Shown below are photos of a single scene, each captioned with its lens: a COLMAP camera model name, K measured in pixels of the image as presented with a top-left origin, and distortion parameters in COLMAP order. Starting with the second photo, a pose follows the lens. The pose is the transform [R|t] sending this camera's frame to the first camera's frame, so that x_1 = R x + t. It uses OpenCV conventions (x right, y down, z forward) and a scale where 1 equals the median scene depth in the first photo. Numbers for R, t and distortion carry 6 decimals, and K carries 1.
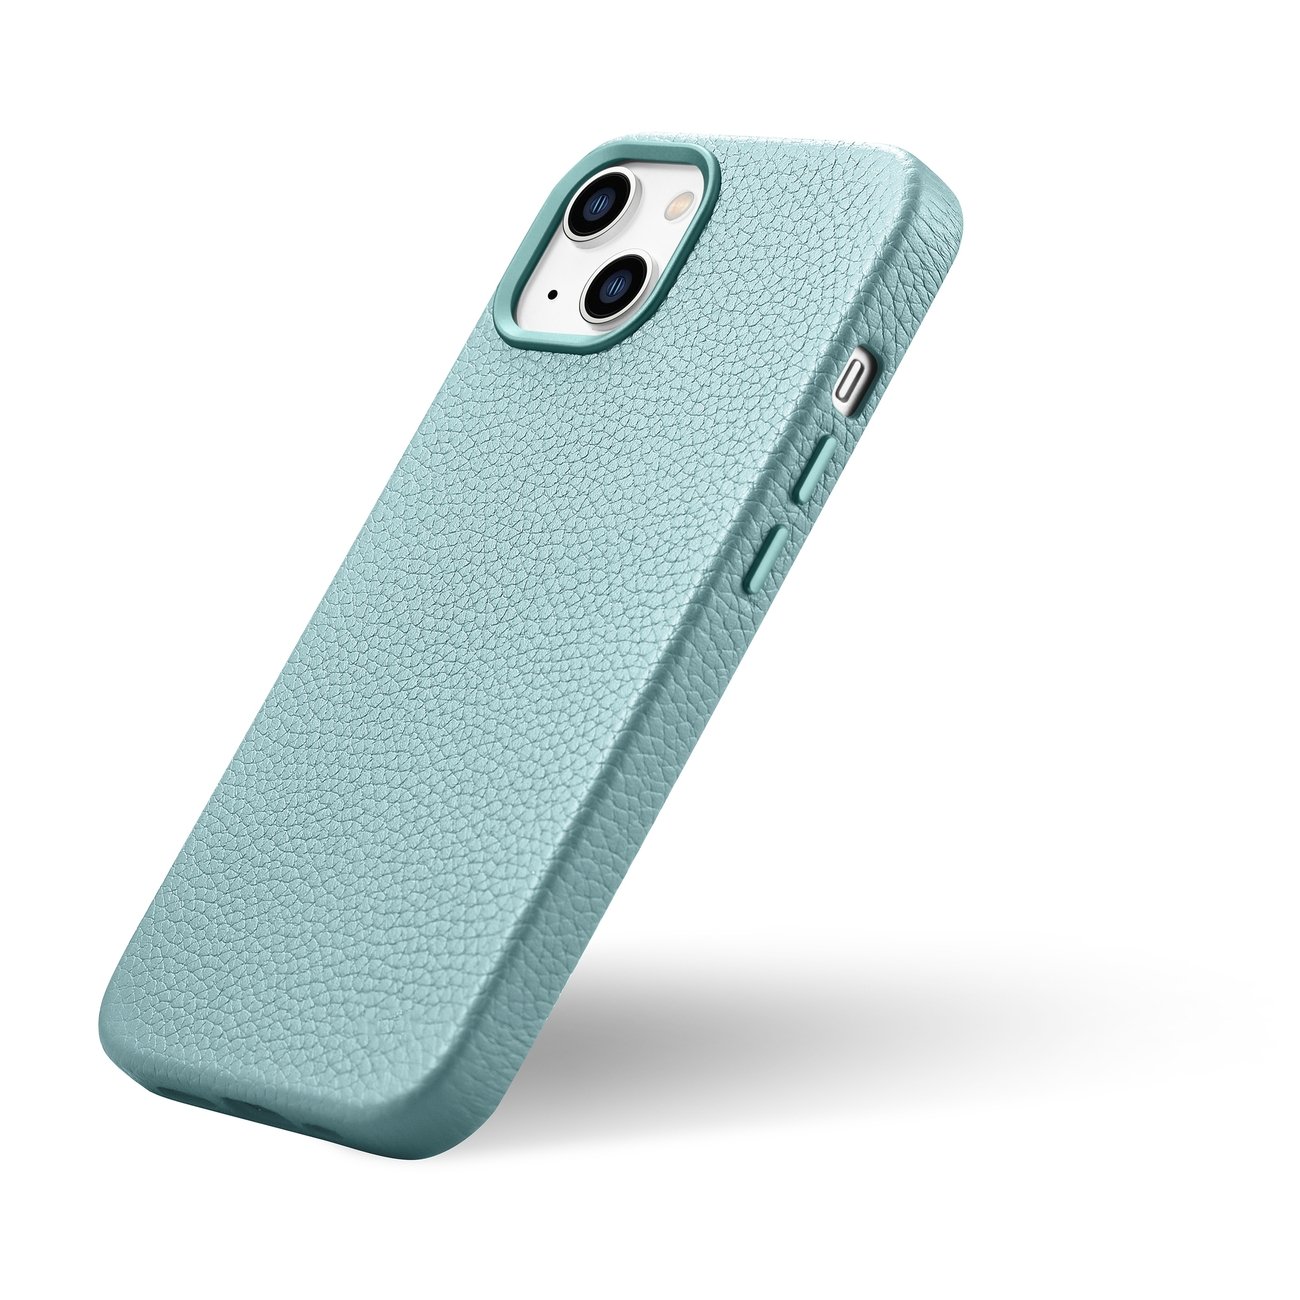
lens RADIAL K [[6040.9, 0, 650.0], [0, 6040.9, 650.0], [0, 0, 1]] dist [0.658643, -7.605736]
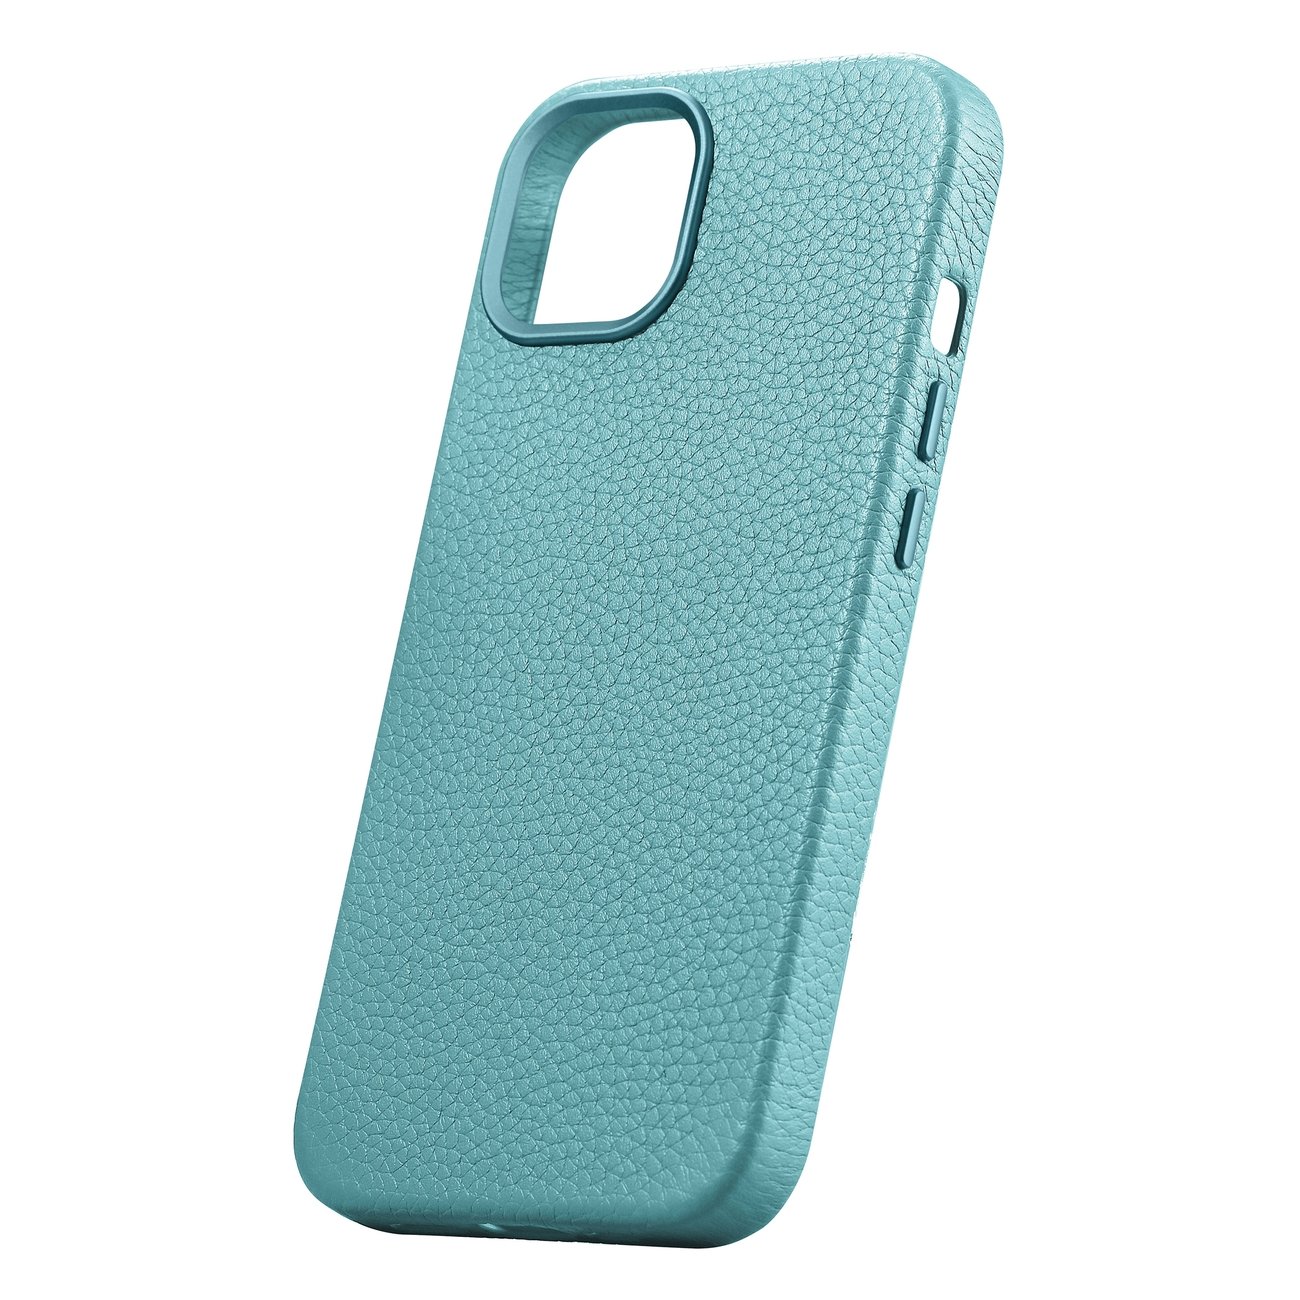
lens RADIAL K [[6040.9, 0, 650.0], [0, 6040.9, 650.0], [0, 0, 1]] dist [0.658643, -7.605736]
pose [[0.941088, -0.245614, 0.232436, -0.239682], [0.214473, 0.964942, 0.151289, -0.146194], [-0.261446, -0.092525, 0.960773, 0.104839]]
